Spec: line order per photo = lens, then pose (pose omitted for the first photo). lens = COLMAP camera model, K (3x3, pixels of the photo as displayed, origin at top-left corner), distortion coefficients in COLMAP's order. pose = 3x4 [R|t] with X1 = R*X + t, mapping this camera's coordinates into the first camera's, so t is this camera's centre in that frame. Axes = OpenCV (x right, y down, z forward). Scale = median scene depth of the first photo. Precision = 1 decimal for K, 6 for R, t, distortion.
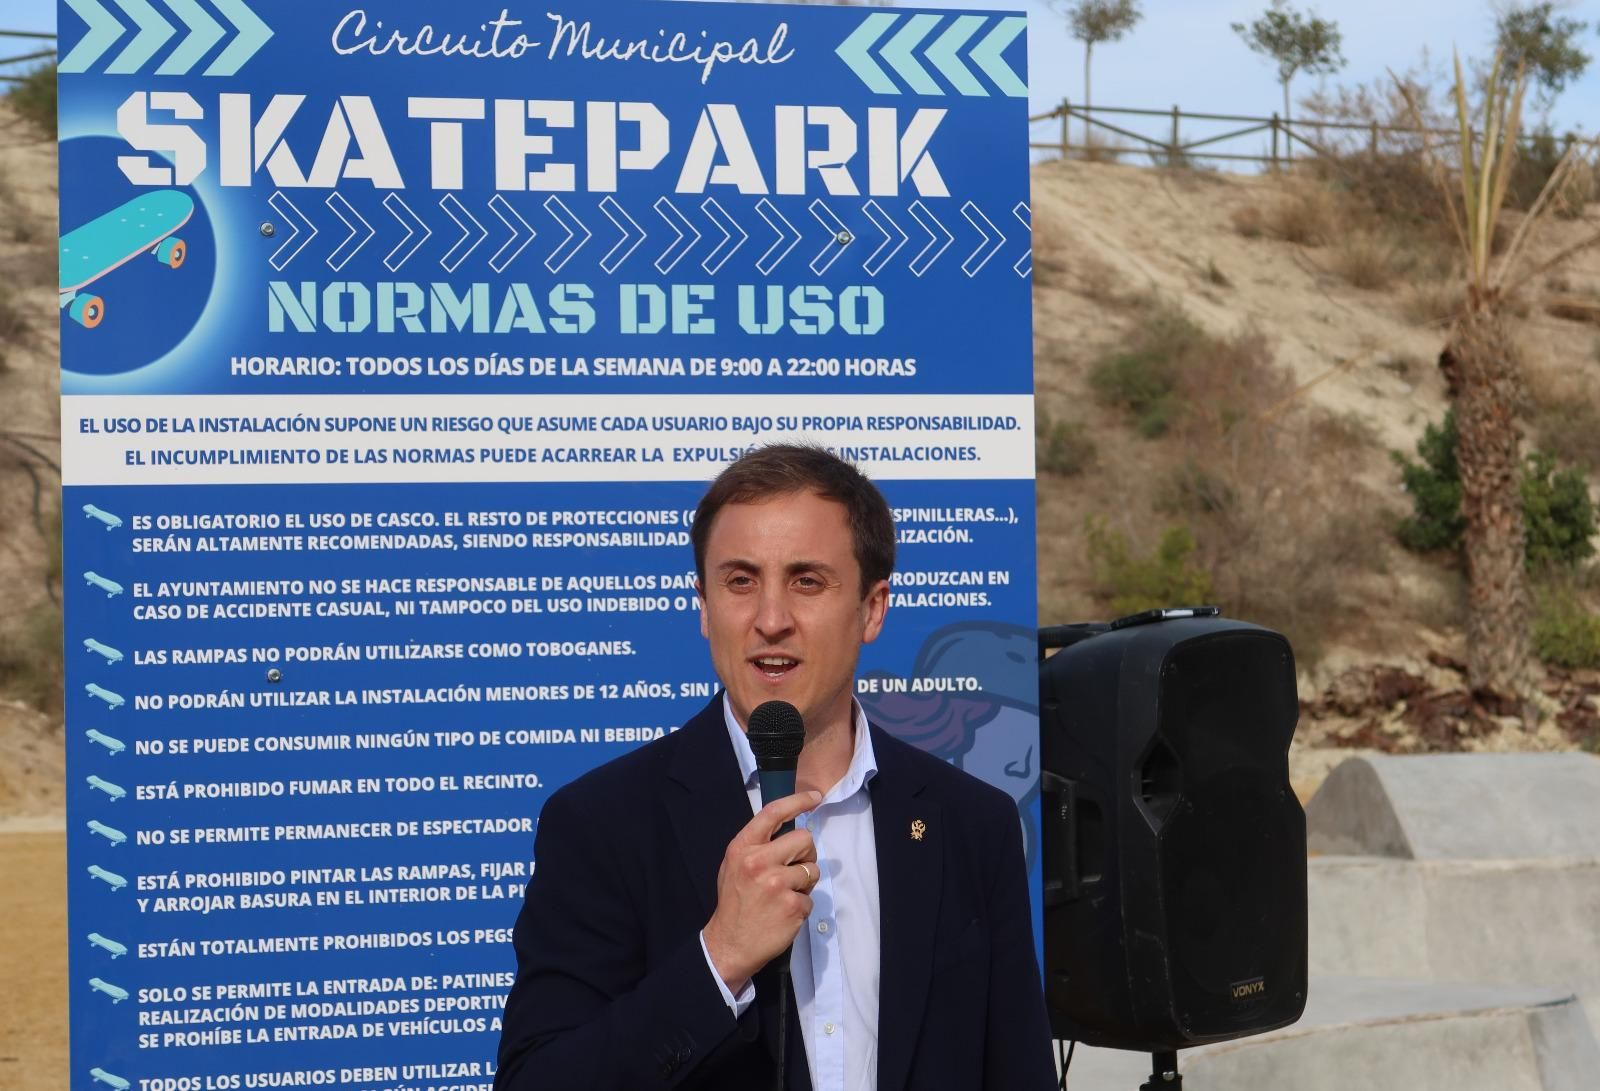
lens RADIAL K [[4563.1, 0, 810.8], [0, 4563.1, 542.2], [0, 0, 1]] dist [-0.037943, 0.000000]
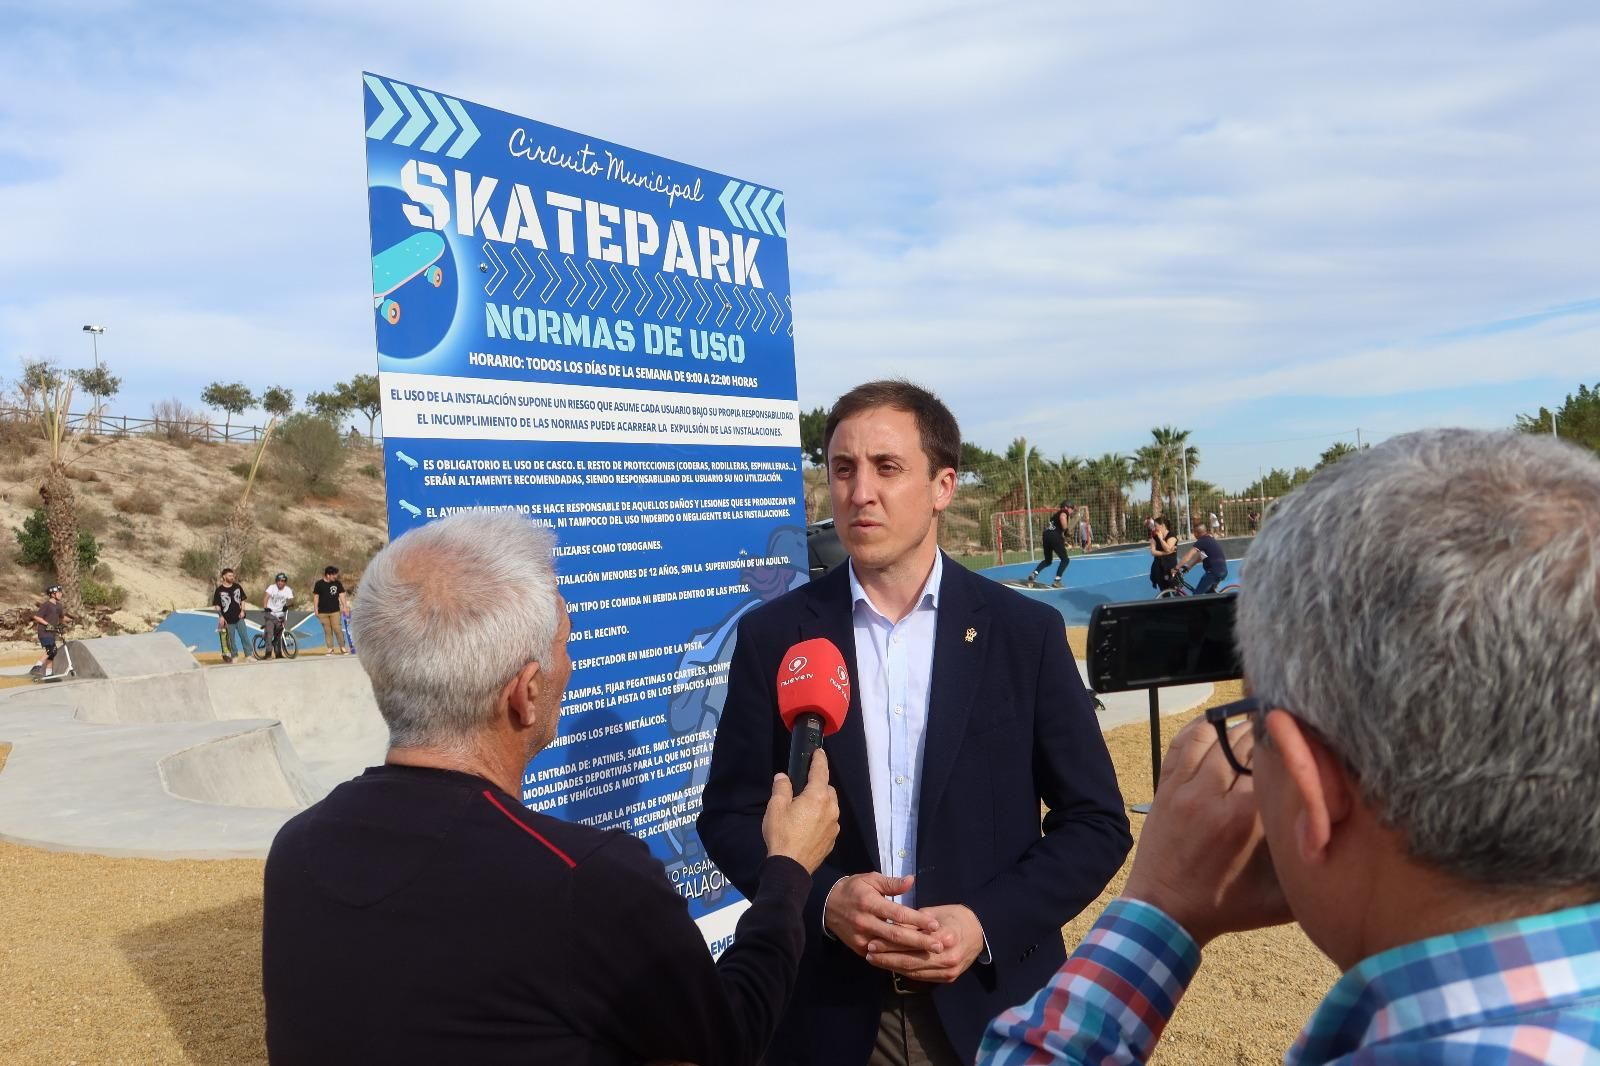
lens RADIAL K [[1471.2, 0, 795.9], [0, 1471.2, 536.6], [0, 0, 1]] dist [-0.014919, 0.000000]
pose [[0.788060, -0.037038, 0.614483, -0.325207], [0.044040, 0.999023, 0.003736, 0.020364], [-0.614021, 0.024118, 0.788921, 0.551742]]
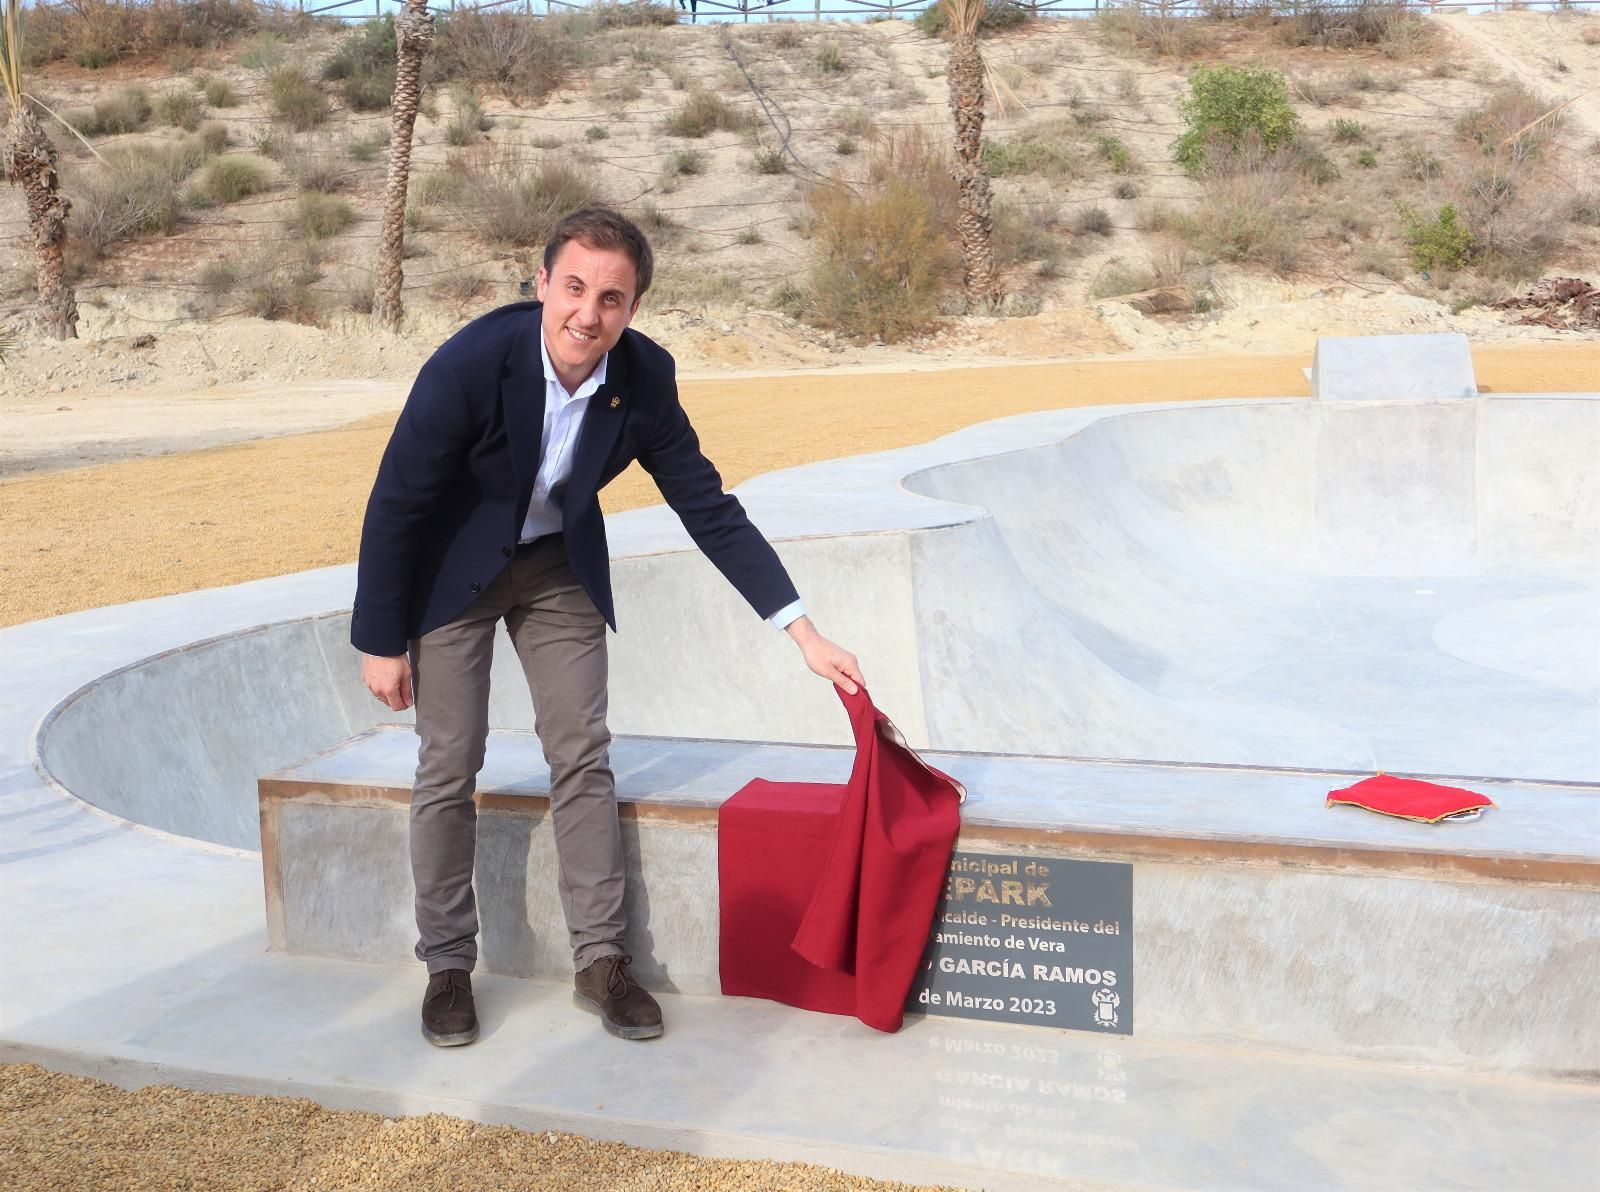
lens RADIAL K [[1851.2, 0, 768.3], [0, 1851.2, 583.6], [0, 0, 1]] dist [0.017843, 0.000000]
pose [[0.909726, 0.044958, -0.412768, 1.262323], [0.031867, 0.983628, 0.177370, 0.046404], [0.413985, -0.174512, 0.893399, 1.596748]]
